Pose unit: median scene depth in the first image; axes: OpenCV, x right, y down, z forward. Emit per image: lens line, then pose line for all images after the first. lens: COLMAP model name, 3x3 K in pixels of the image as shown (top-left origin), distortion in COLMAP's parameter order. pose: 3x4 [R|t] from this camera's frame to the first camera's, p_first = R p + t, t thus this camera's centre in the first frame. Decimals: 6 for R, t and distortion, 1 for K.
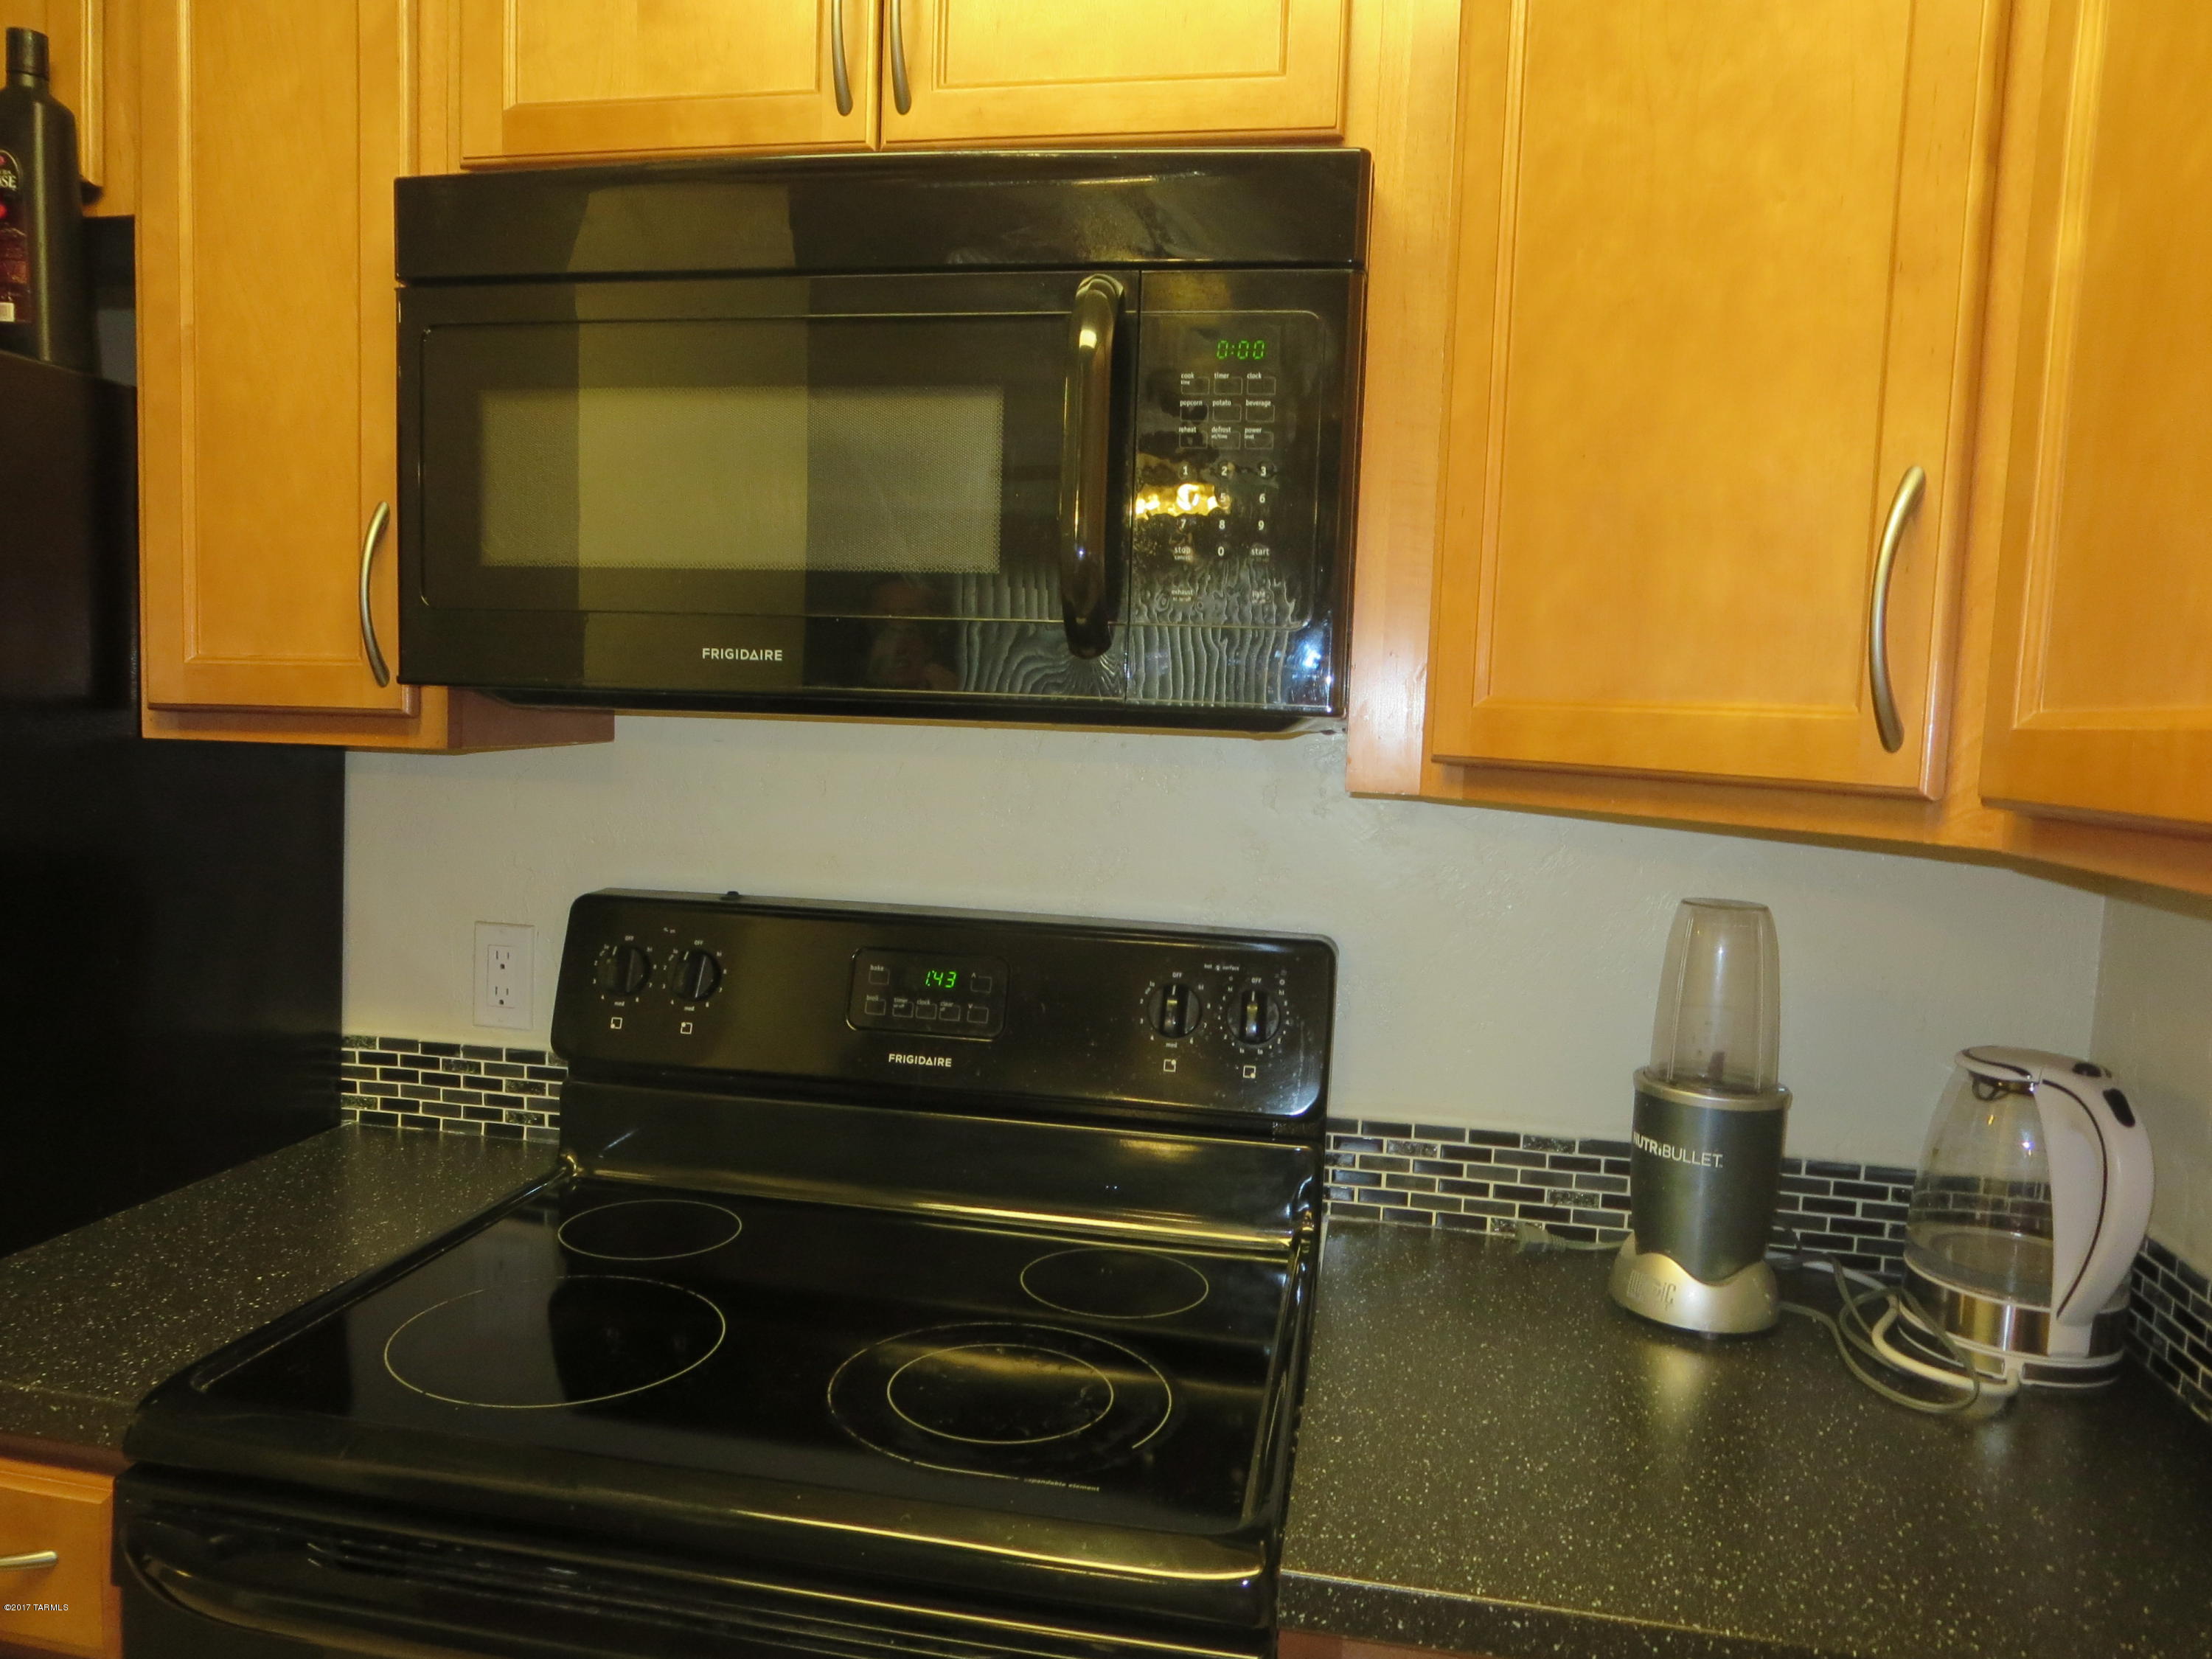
lens RADIAL K [[1525.5, 0, 1106.0], [0, 1525.5, 829.5], [0, 0, 1]] dist [-0.063905, 0.004557]
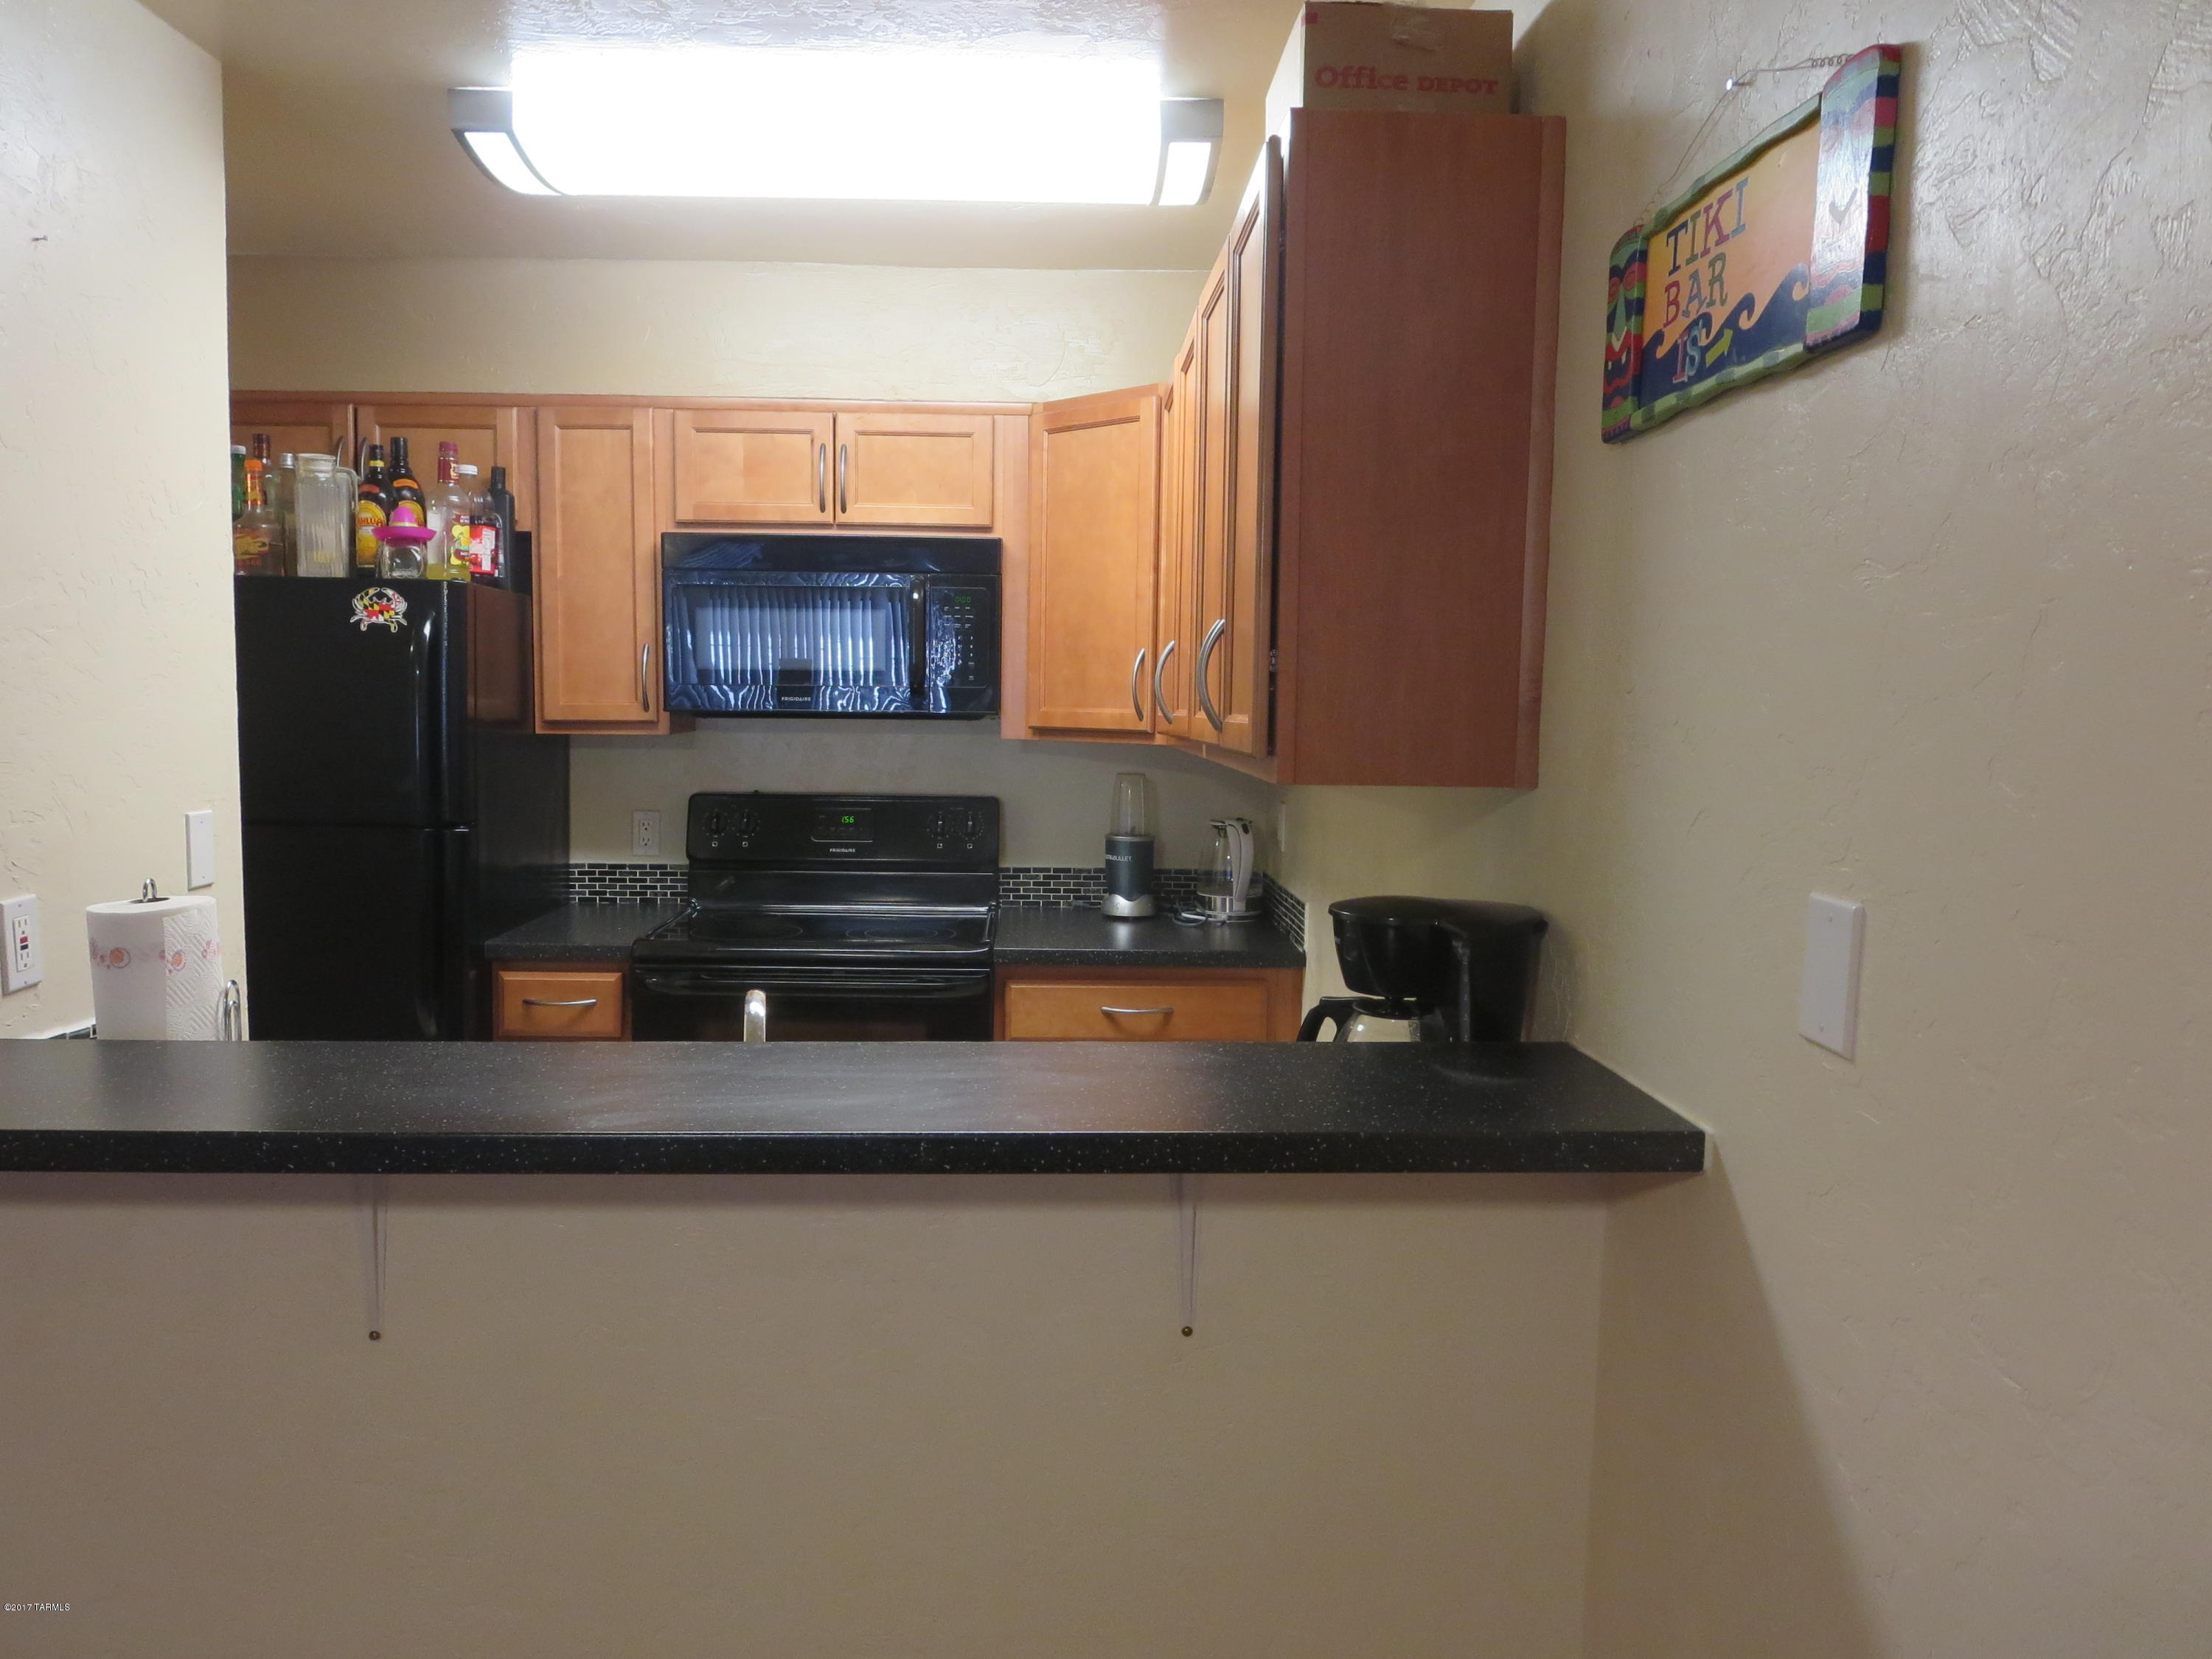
lens RADIAL K [[1585.3, 0, 1106.0], [0, 1585.3, 829.5], [0, 0, 1]] dist [-0.020973, -0.004402]
pose [[0.973410, -0.043526, 0.224895, -0.333510], [0.041384, 0.999042, 0.014234, 0.111049], [-0.225299, -0.004548, 0.974279, -1.983462]]
